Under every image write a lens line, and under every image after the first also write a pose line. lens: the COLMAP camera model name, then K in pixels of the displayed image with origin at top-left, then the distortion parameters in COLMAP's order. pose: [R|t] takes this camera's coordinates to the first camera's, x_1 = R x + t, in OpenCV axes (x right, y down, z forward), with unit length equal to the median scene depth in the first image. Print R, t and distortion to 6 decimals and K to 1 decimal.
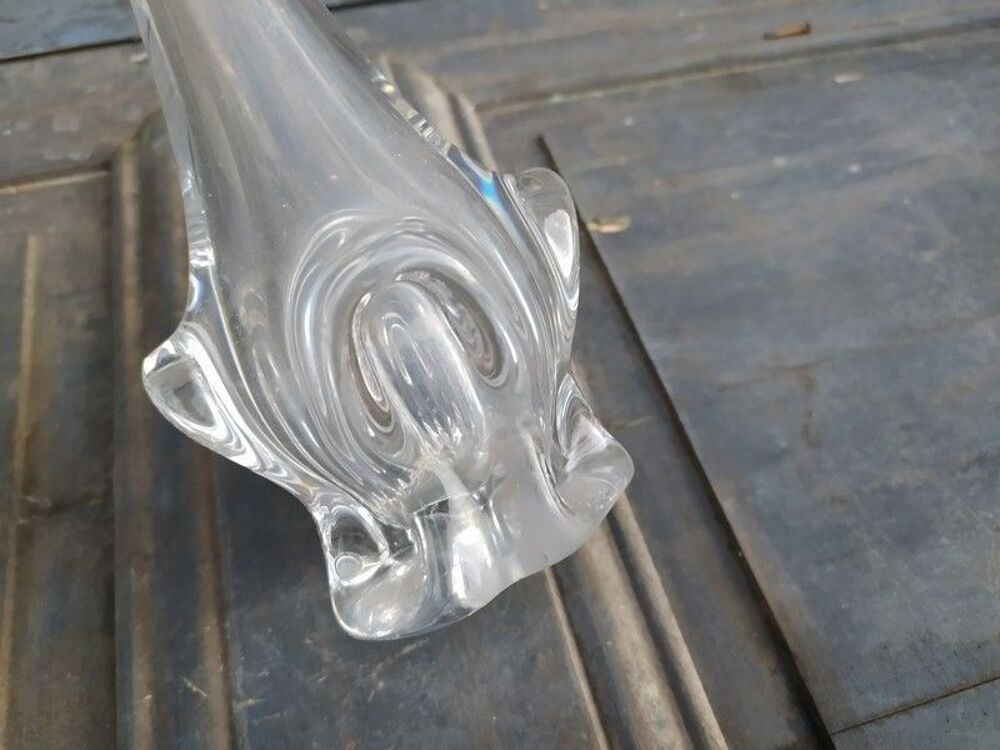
lens RADIAL K [[807.0, 0, 489.7], [0, 807.0, 374.6], [0, 0, 1]] dist [0.028661, -0.080109]
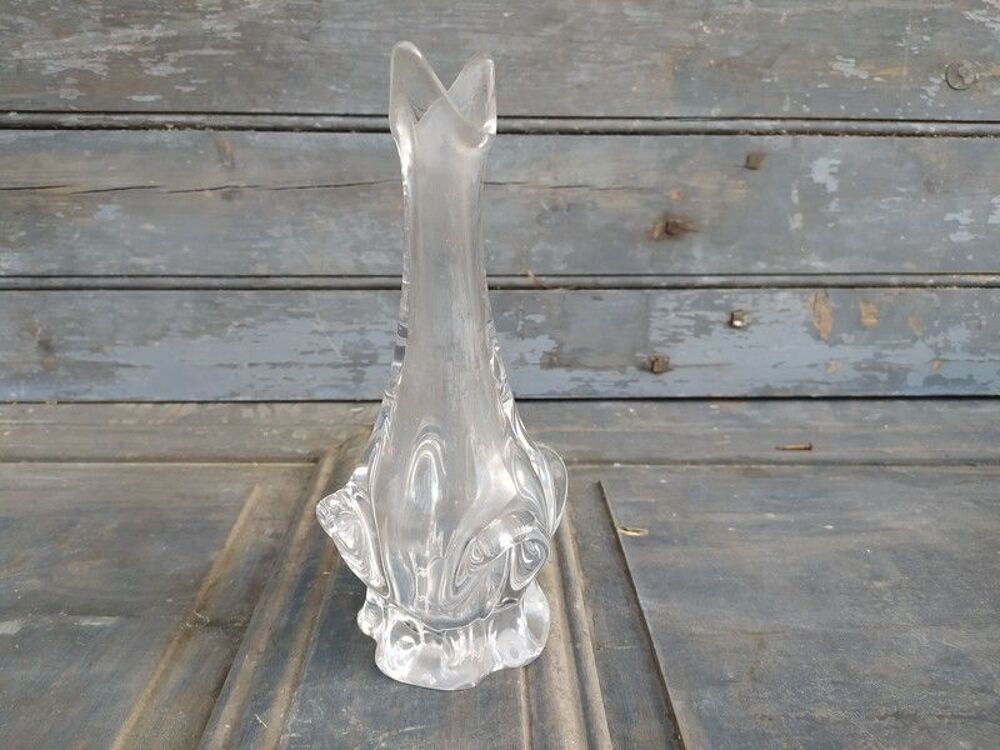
lens RADIAL K [[807.0, 0, 496.4], [0, 807.0, 371.6], [0, 0, 1]] dist [0.028661, -0.080109]
pose [[0.969061, 0.081021, -0.233146, 0.250620], [-0.201020, 0.807177, -0.555028, 0.463431], [0.143221, 0.584723, 0.798490, -0.347378]]
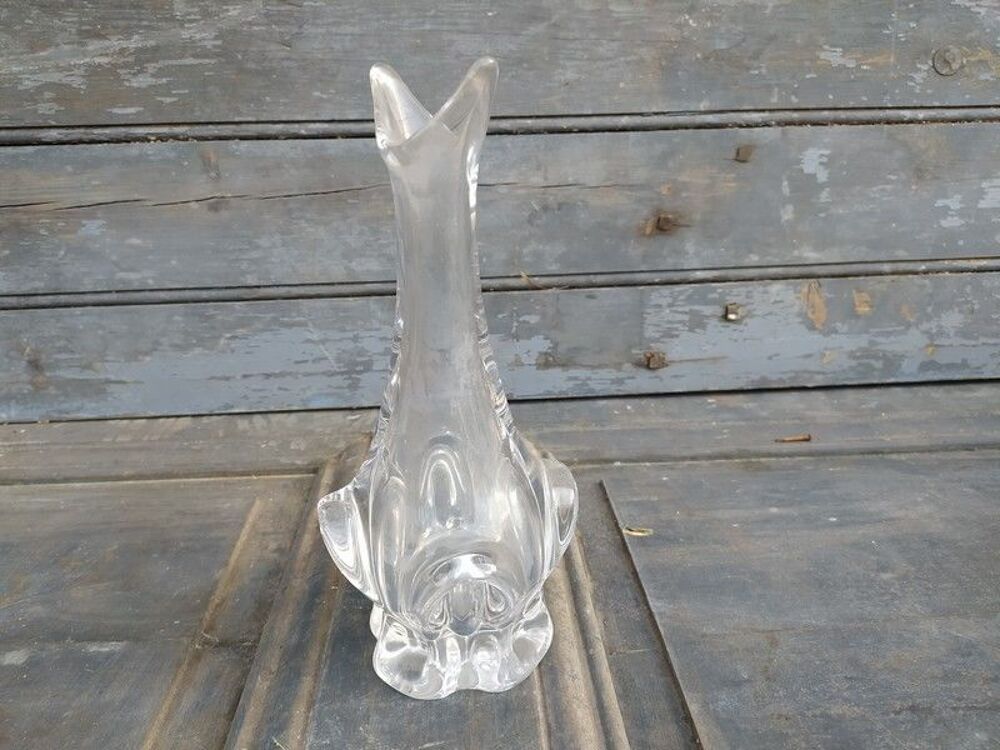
lens RADIAL K [[807.0, 0, 492.3], [0, 807.0, 374.0], [0, 0, 1]] dist [0.028661, -0.080109]
pose [[0.974865, 0.048350, -0.217487, 0.217143], [-0.162565, 0.821882, -0.545969, 0.439732], [0.152351, 0.567602, 0.809084, -0.359785]]
